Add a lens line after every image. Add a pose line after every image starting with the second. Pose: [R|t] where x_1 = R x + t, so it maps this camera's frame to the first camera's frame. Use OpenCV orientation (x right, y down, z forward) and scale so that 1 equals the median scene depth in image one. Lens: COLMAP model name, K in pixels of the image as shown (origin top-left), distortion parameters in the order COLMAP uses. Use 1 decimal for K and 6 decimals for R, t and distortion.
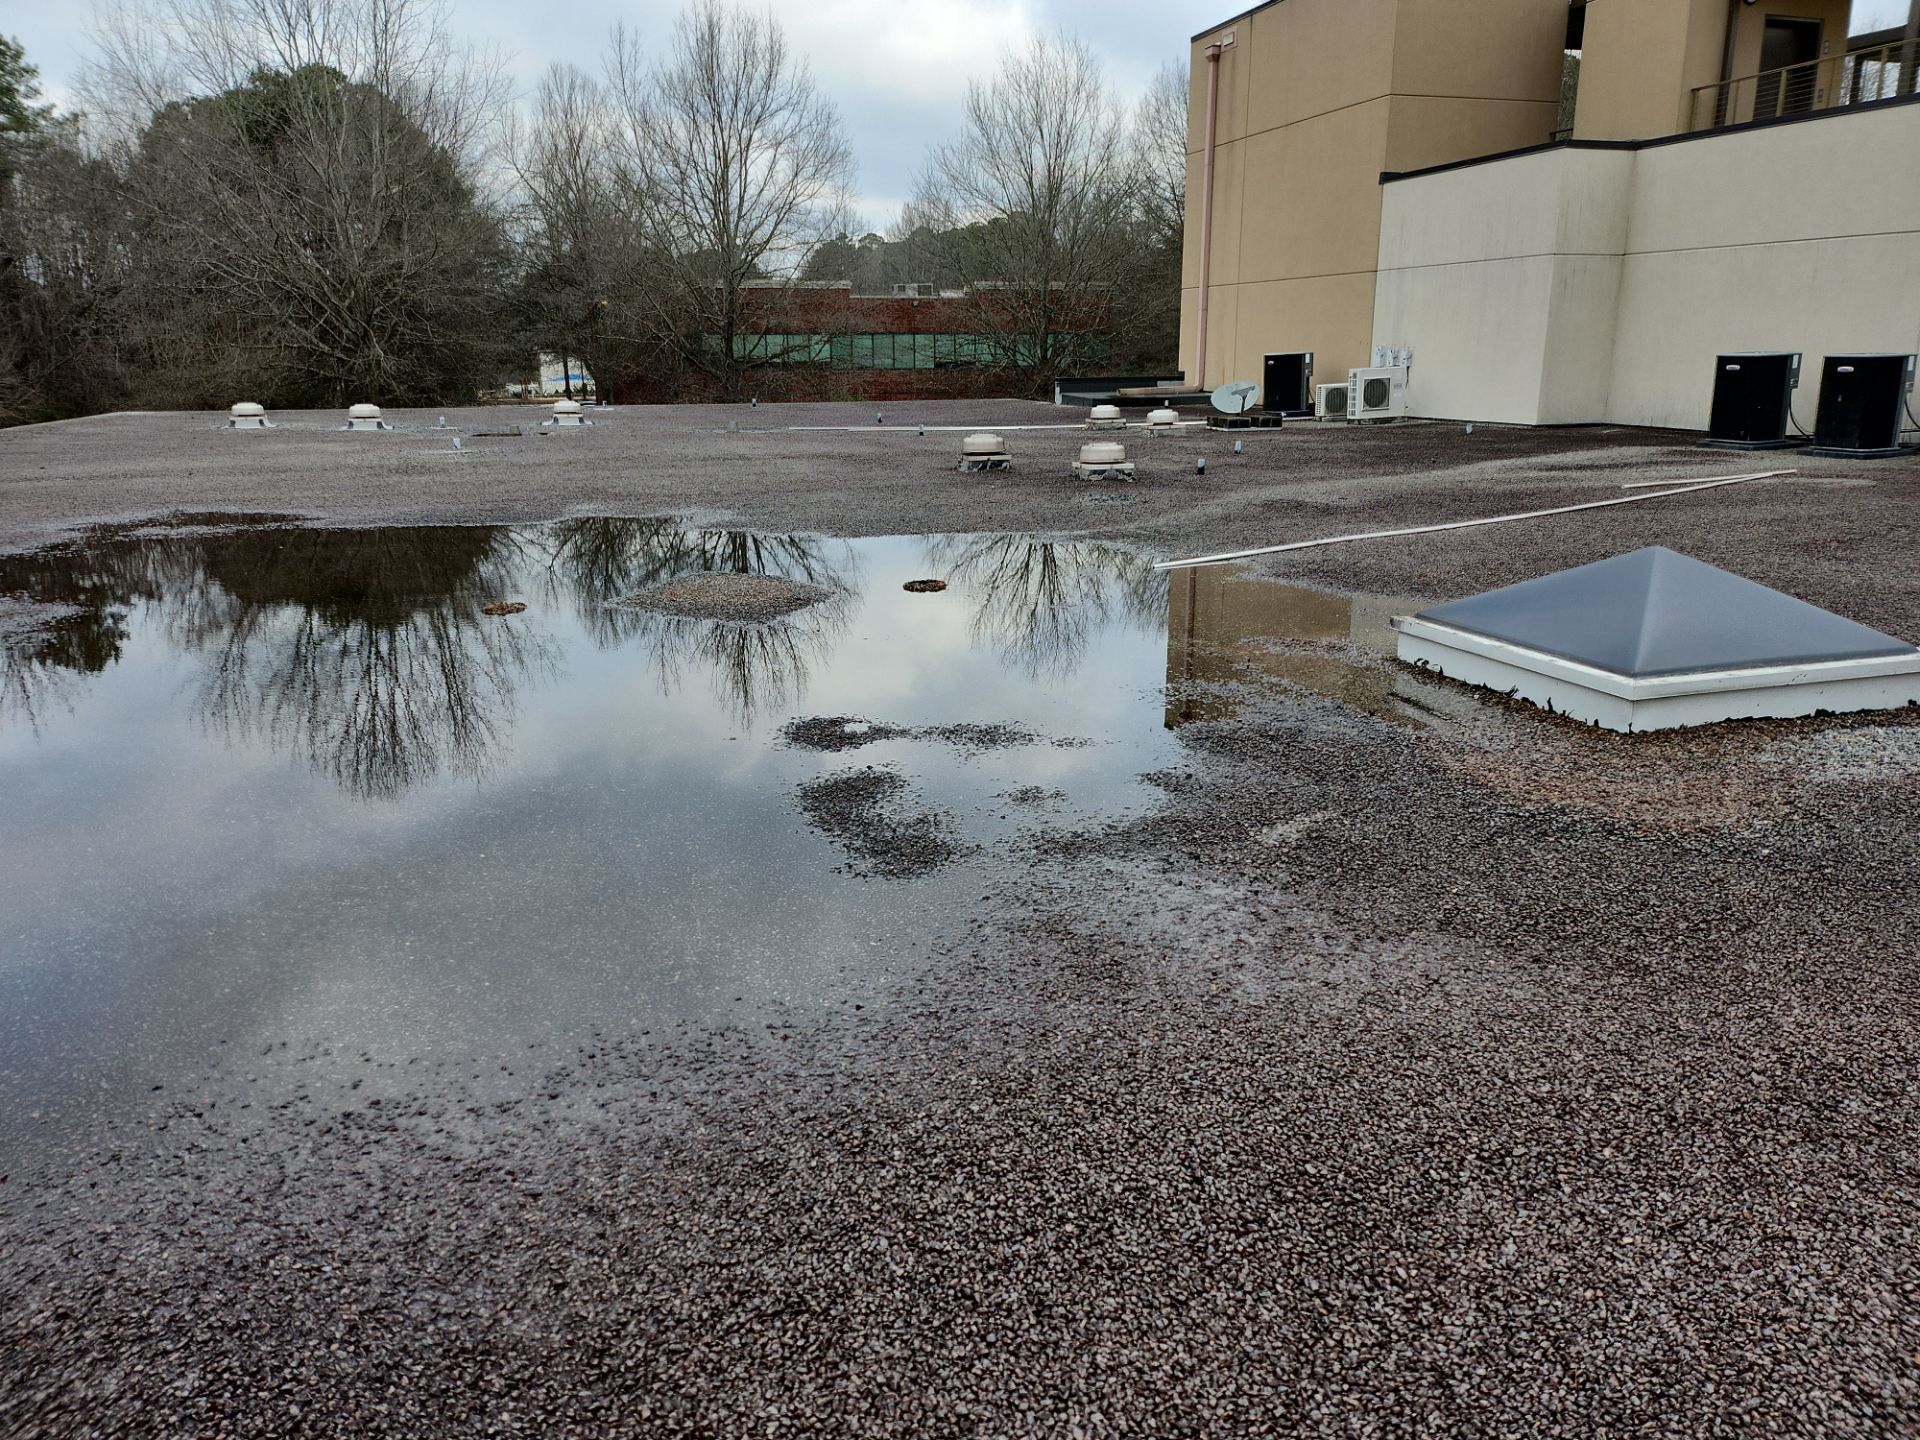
lens RADIAL K [[1347.9, 0, 960.0], [0, 1347.9, 720.0], [0, 0, 1]] dist [0.001500, -0.002783]
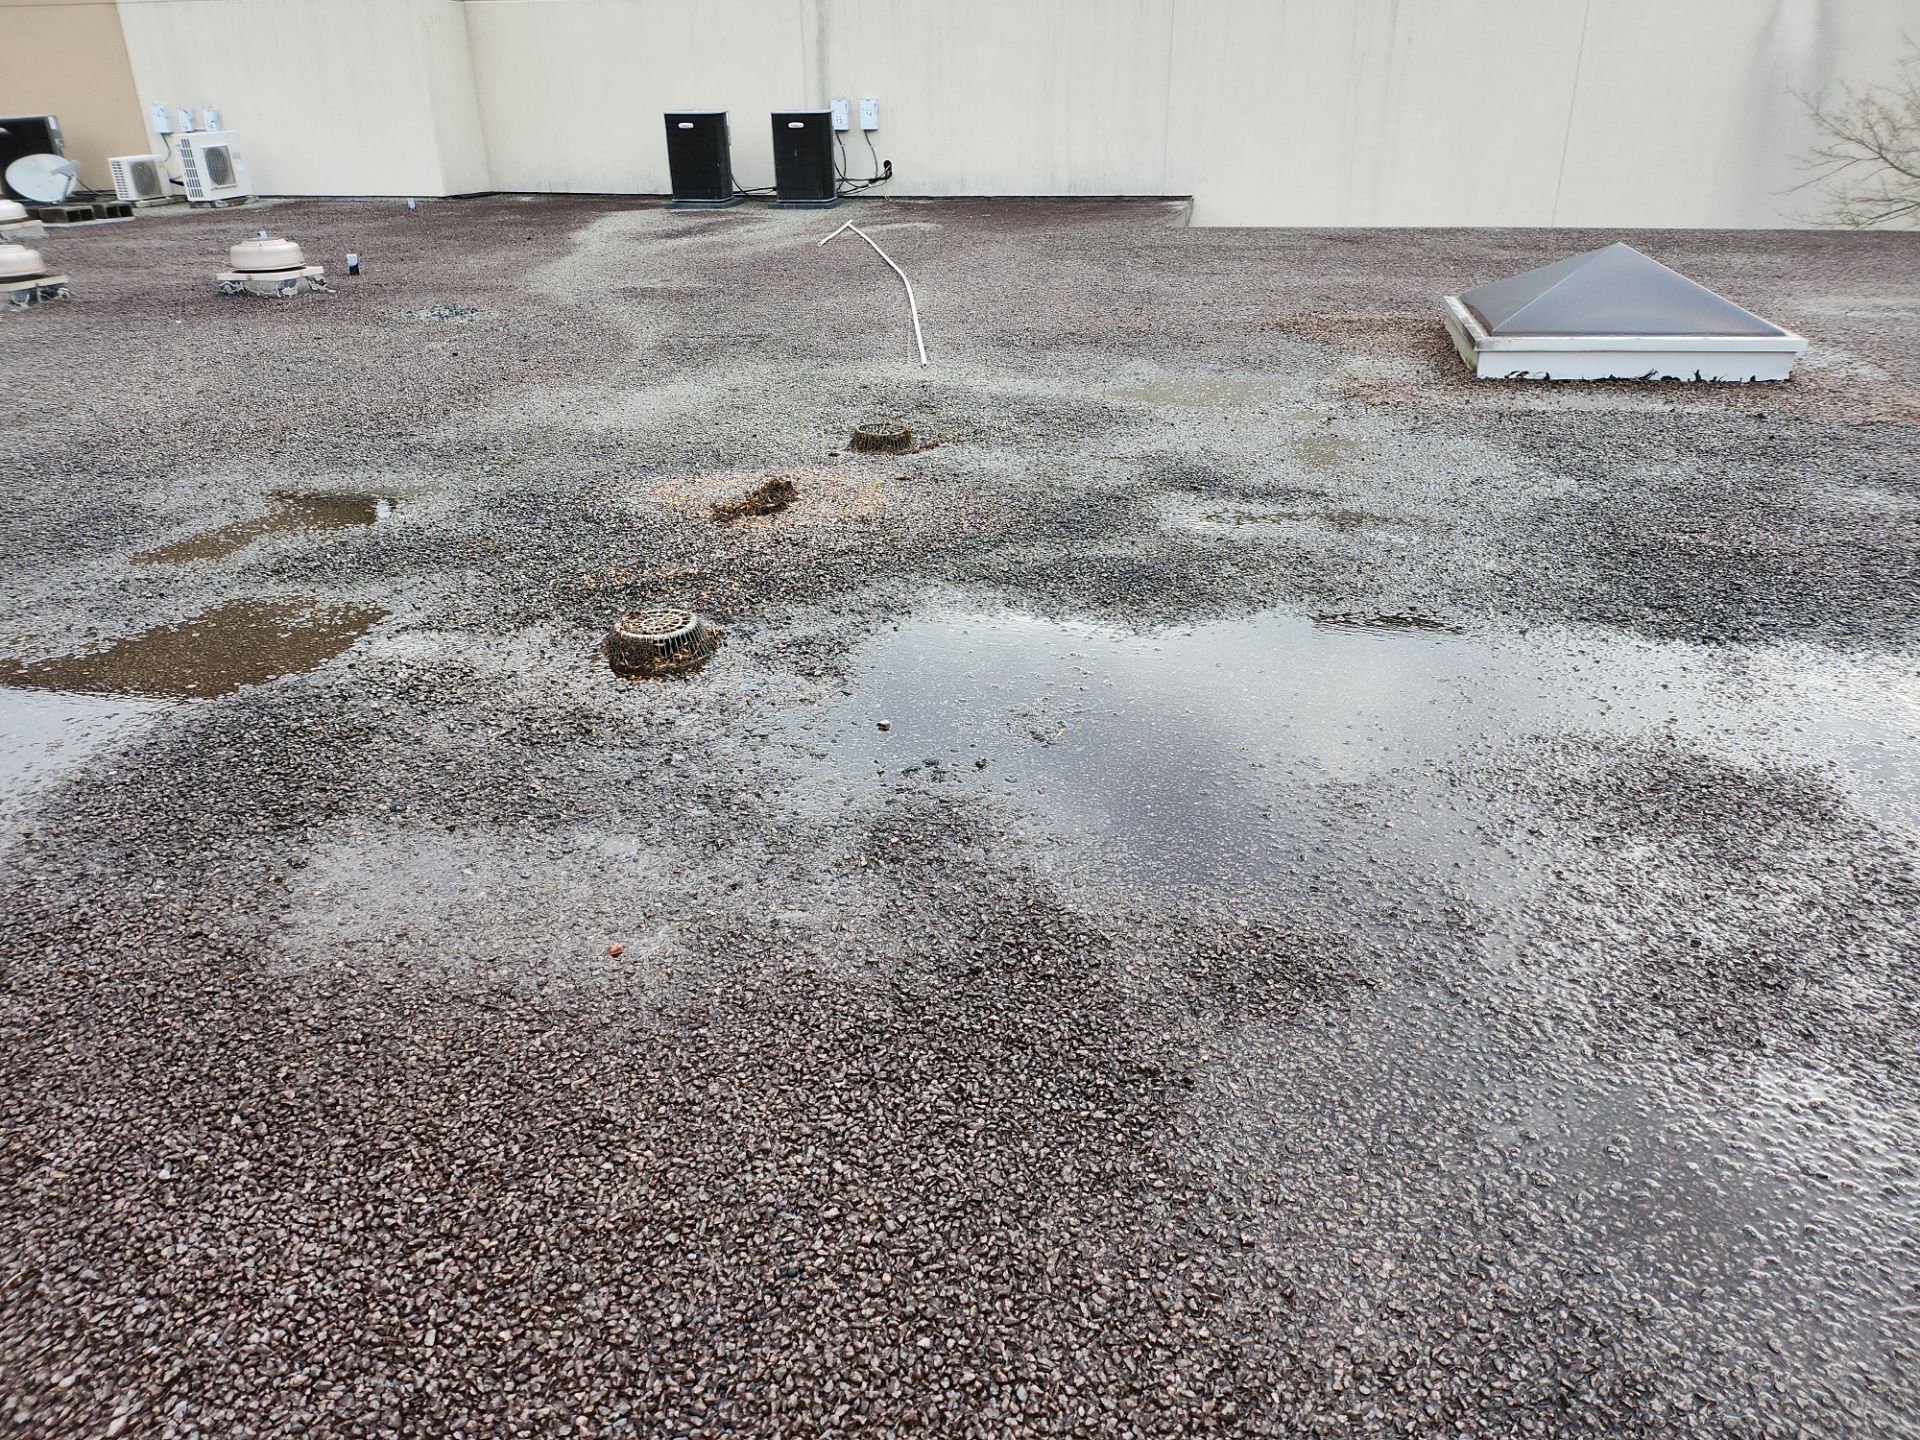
lens RADIAL K [[1347.9, 0, 960.0], [0, 1347.9, 720.0], [0, 0, 1]] dist [0.001500, -0.002783]
pose [[0.435590, -0.363572, 0.823454, -0.368748], [0.238974, 0.928683, 0.283620, -0.084620], [-0.867844, 0.073242, 0.491409, 0.358276]]
